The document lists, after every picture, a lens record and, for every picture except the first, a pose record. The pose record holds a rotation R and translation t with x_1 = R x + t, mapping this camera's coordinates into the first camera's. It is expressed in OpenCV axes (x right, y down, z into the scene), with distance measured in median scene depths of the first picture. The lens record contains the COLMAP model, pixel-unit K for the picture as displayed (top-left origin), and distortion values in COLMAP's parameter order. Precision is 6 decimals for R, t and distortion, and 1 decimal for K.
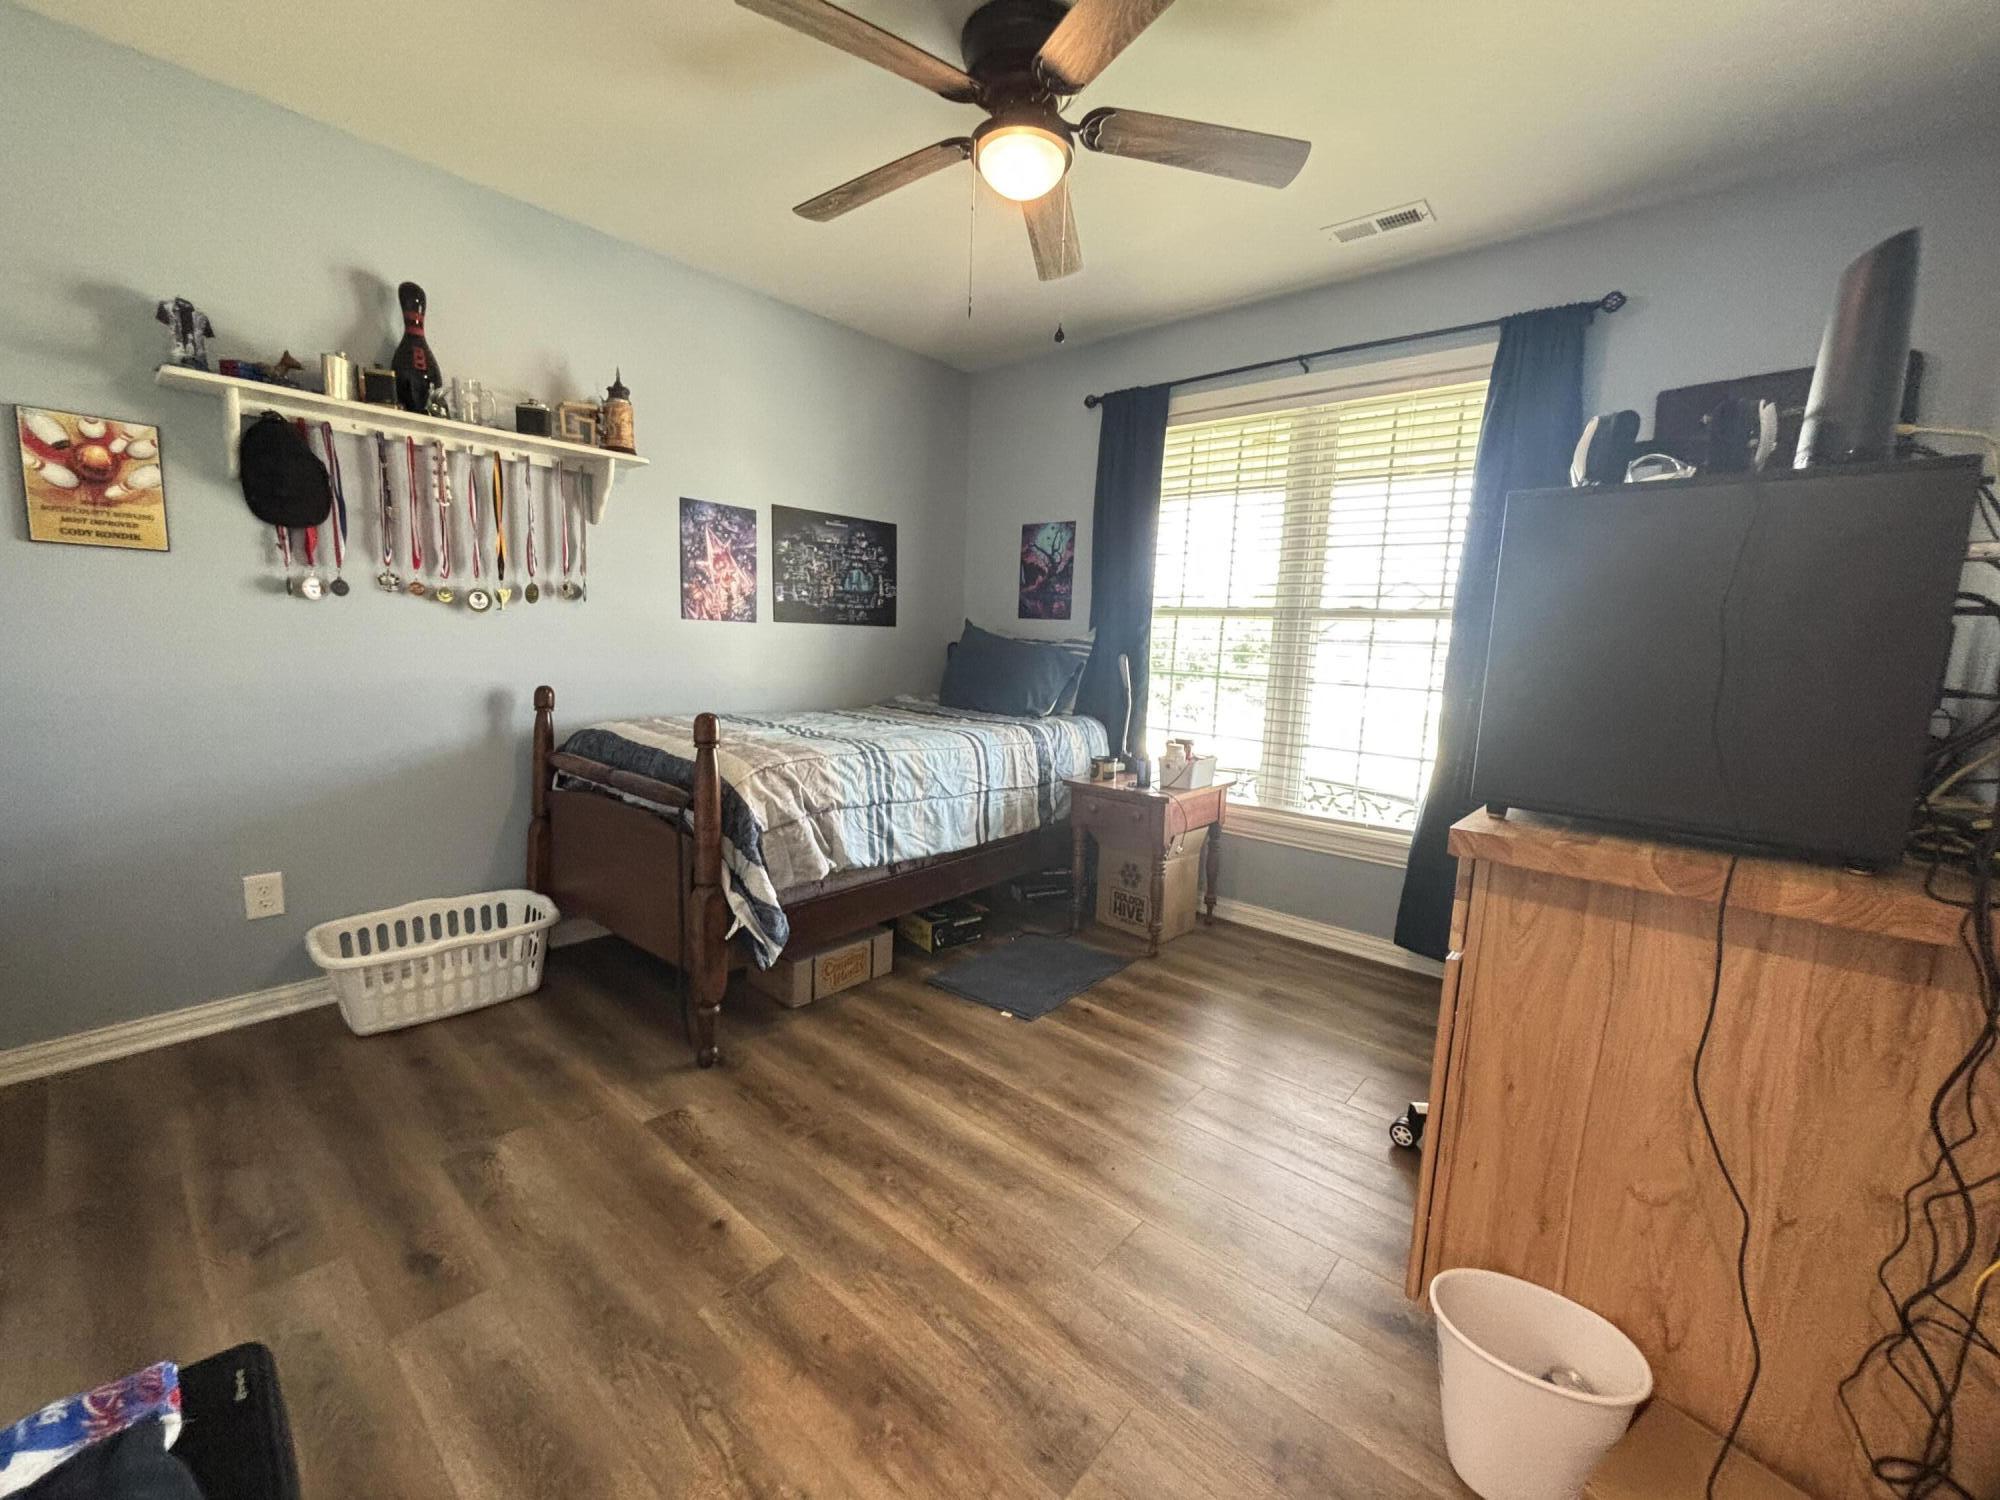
lens RADIAL K [[788.6, 0, 1002.5], [0, 788.6, 762.8], [0, 0, 1]] dist [-0.000633, -0.000143]
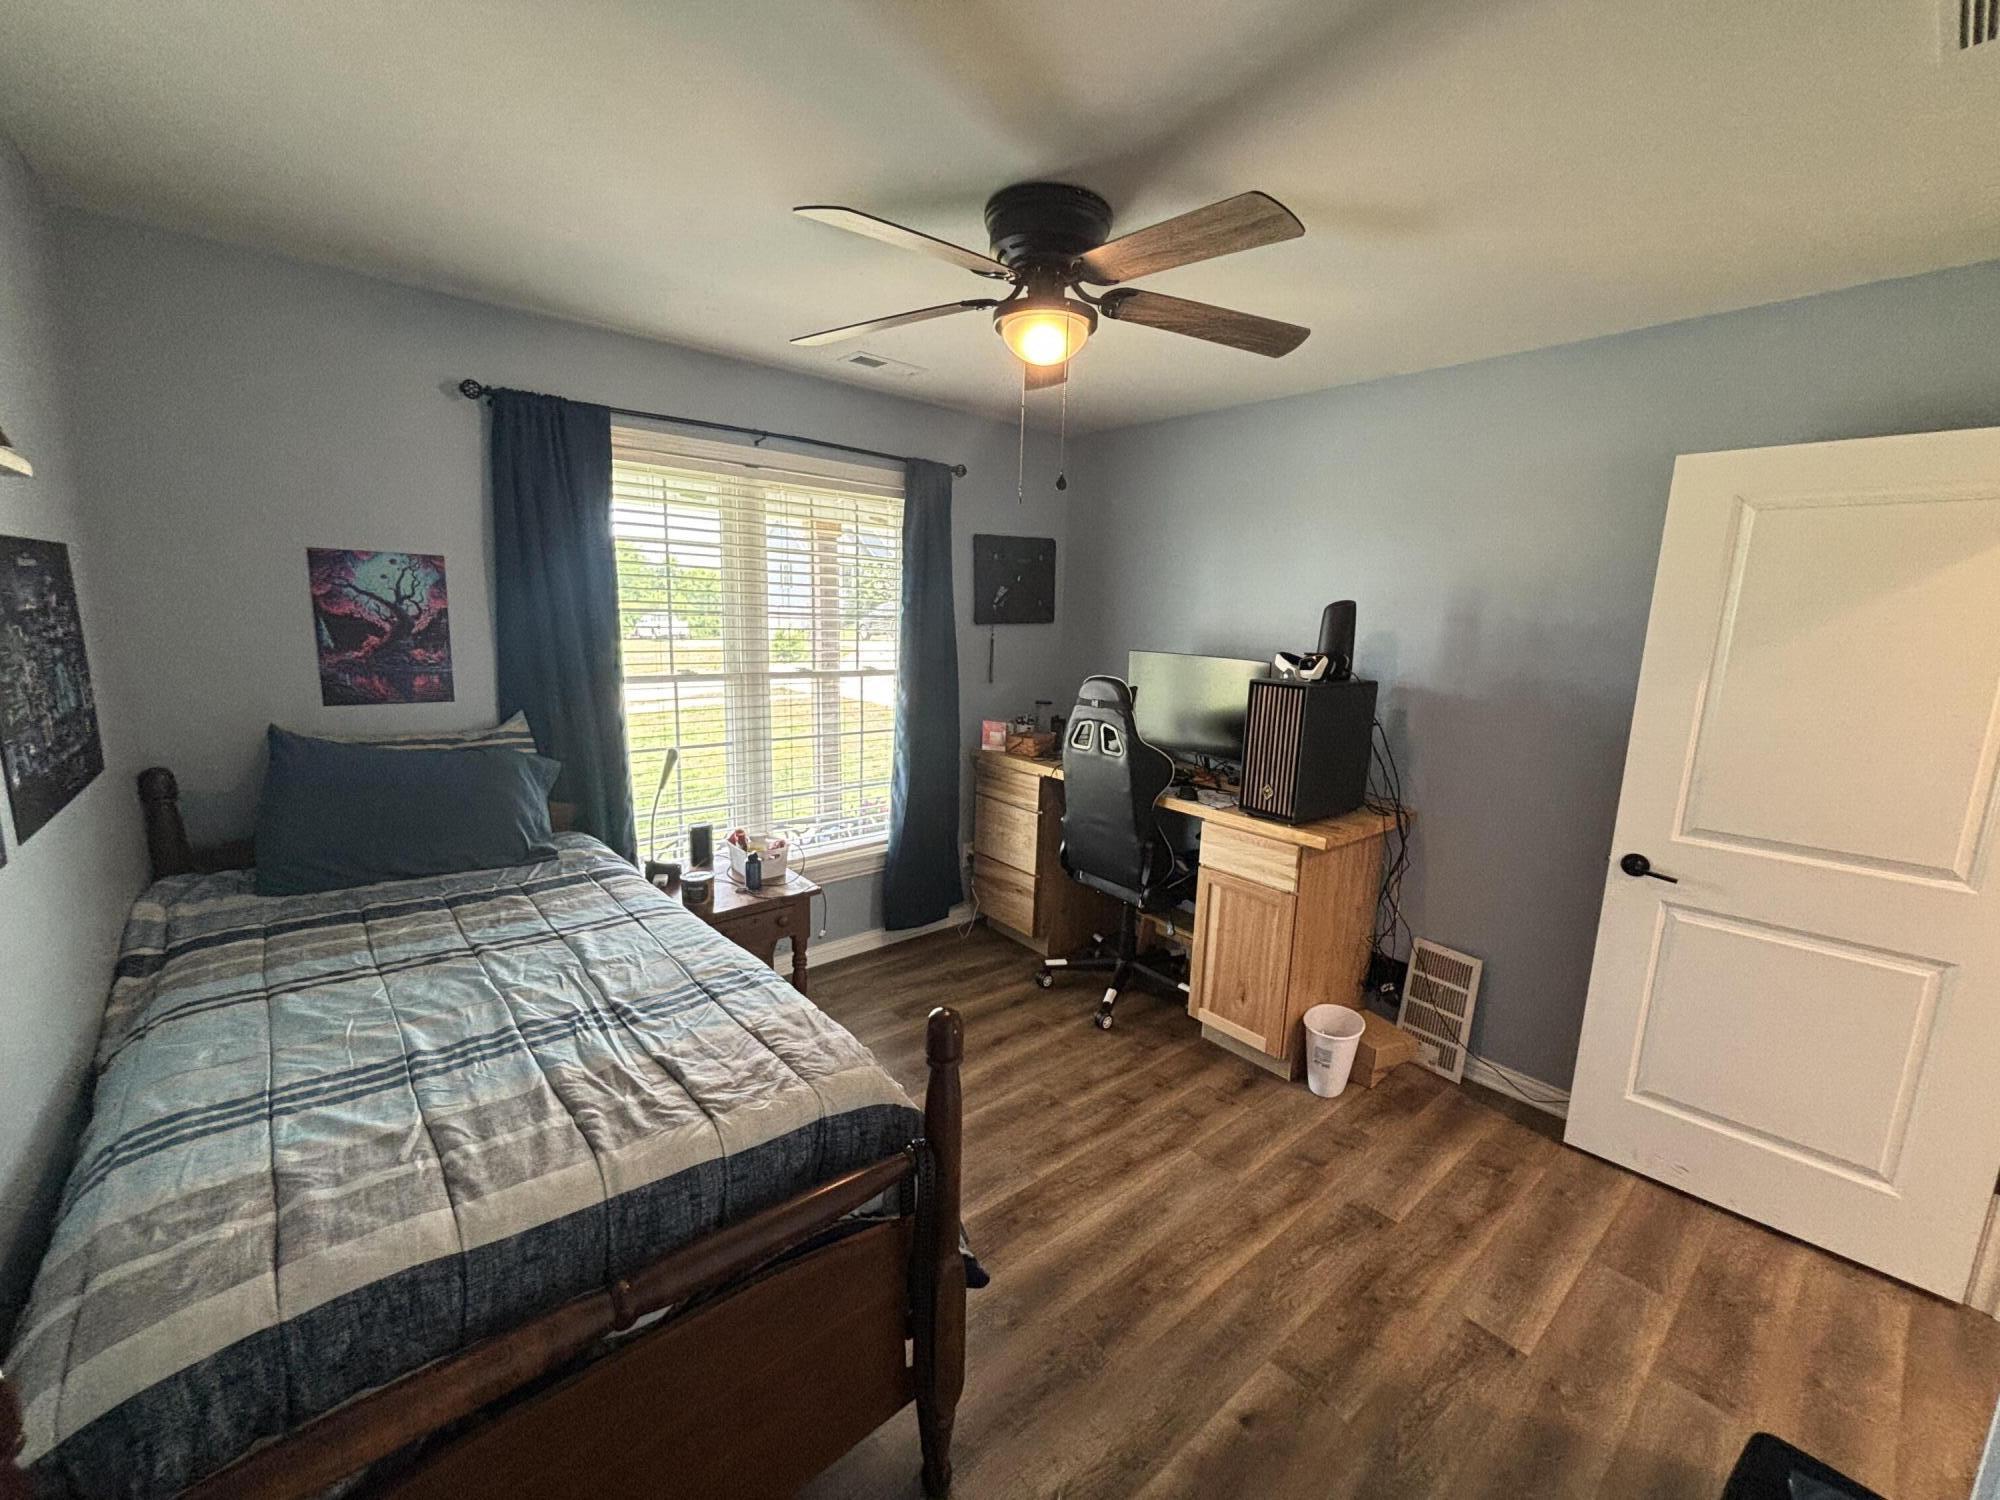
lens RADIAL K [[807.7, 0, 1004.8], [0, 807.7, 752.9], [0, 0, 1]] dist [0.002991, 0.000438]
pose [[0.165262, -0.203046, 0.965122, -0.580386], [0.135634, 0.973959, 0.181680, -0.227695], [-0.976879, 0.100878, 0.188499, 0.473512]]
